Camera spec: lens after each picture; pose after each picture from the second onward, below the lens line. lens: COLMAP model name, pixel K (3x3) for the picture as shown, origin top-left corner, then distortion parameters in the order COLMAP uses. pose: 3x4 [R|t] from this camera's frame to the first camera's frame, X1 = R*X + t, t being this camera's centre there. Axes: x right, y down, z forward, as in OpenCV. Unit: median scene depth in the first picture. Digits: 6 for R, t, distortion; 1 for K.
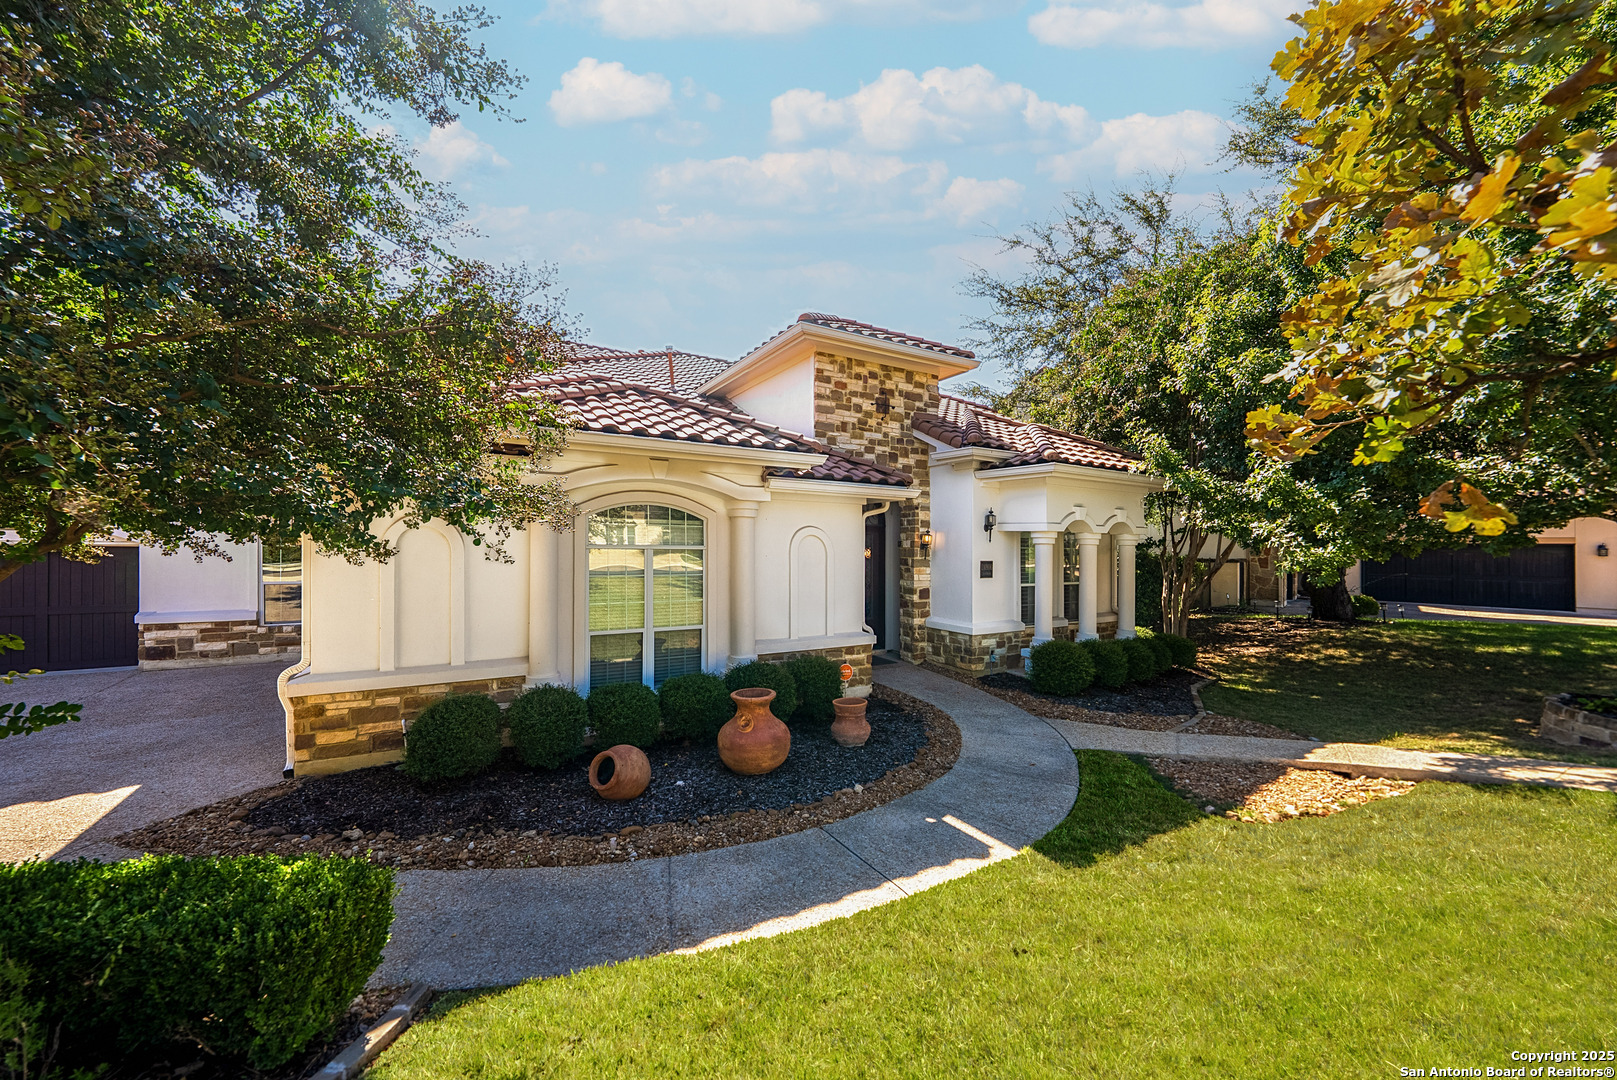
lens RADIAL K [[592.6, 0, 809.8], [0, 592.6, 546.5], [0, 0, 1]] dist [0.001623, 0.000014]
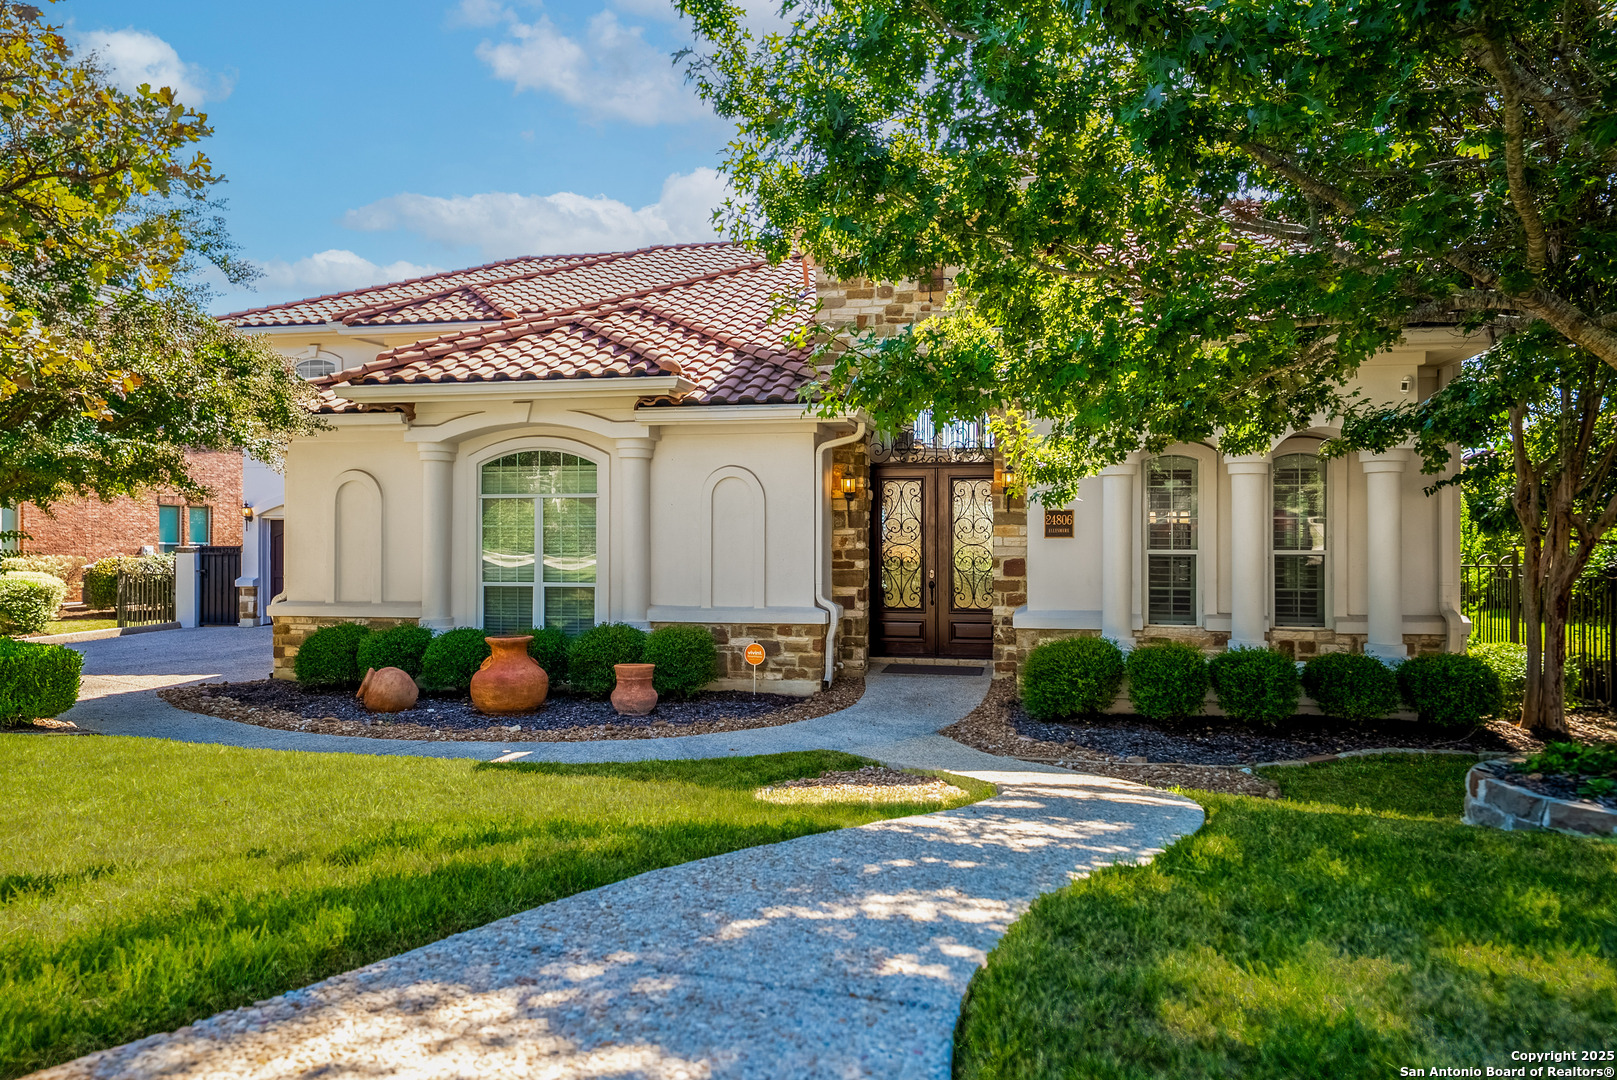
lens RADIAL K [[1116.9, 0, 797.9], [0, 1116.9, 534.9], [0, 0, 1]] dist [0.037641, 0.000396]
pose [[0.744051, -0.010847, -0.668035, 0.865645], [0.006993, 0.999940, -0.008447, 0.057484], [0.668087, 0.001613, 0.744082, -0.028878]]
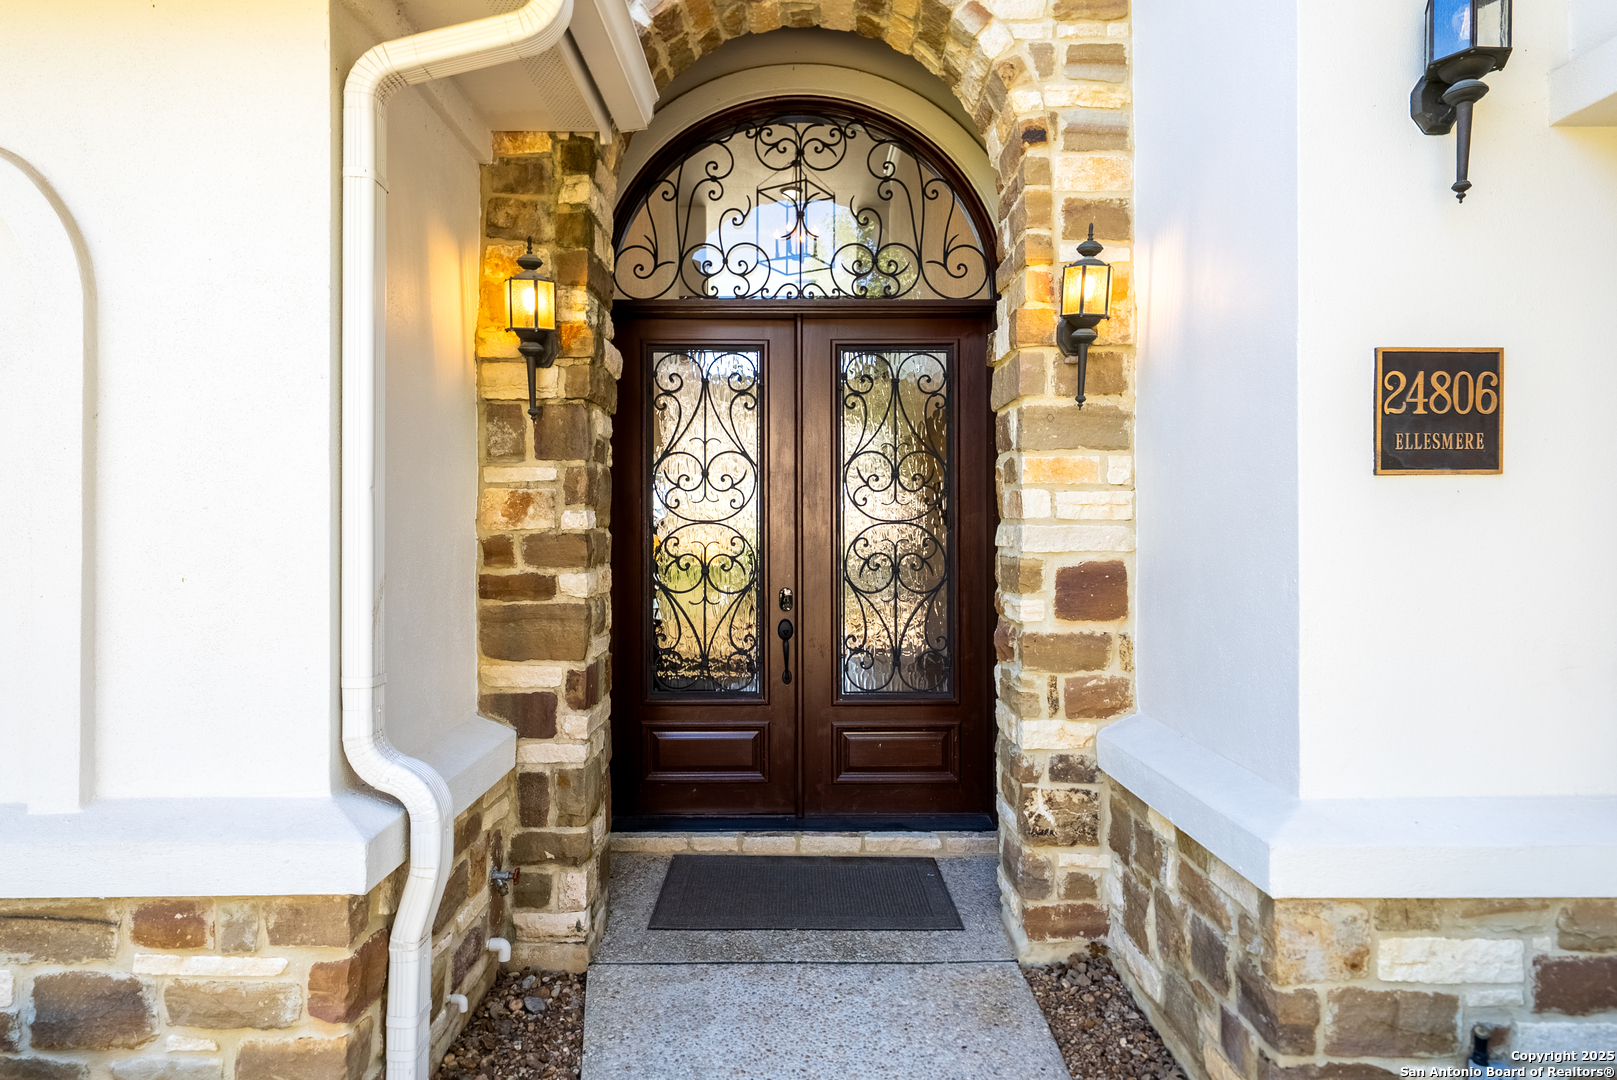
lens RADIAL K [[960.6, 0, 783.4], [0, 960.6, 535.6], [0, 0, 1]] dist [0.003318, 0.000244]
pose [[0.864387, -0.008722, -0.502751, 0.279893], [0.009433, 0.999955, -0.001129, 0.065764], [0.502739, -0.003767, 0.864430, 0.735494]]
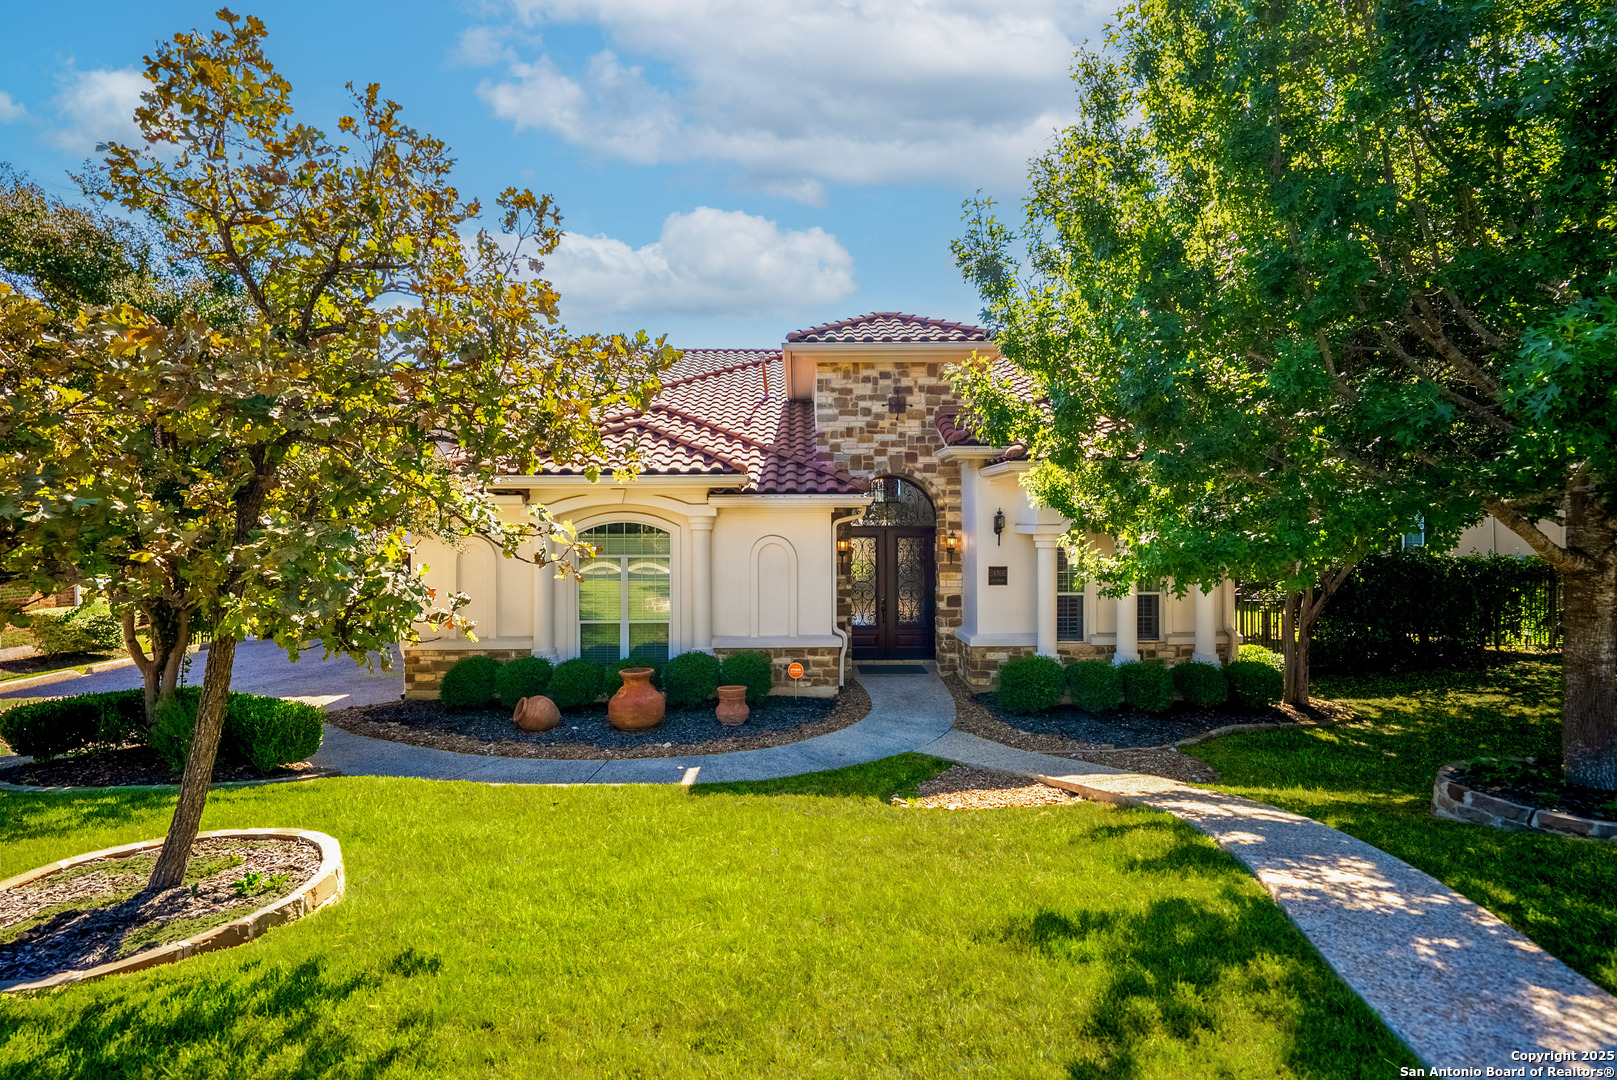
lens RADIAL K [[772.2, 0, 812.4], [0, 772.2, 537.2], [0, 0, 1]] dist [0.003418, 0.001349]
pose [[0.874570, -0.010986, -0.484774, 0.626376], [0.012305, 0.999924, -0.000461, -0.024021], [0.484742, -0.005562, 0.874639, -0.174377]]
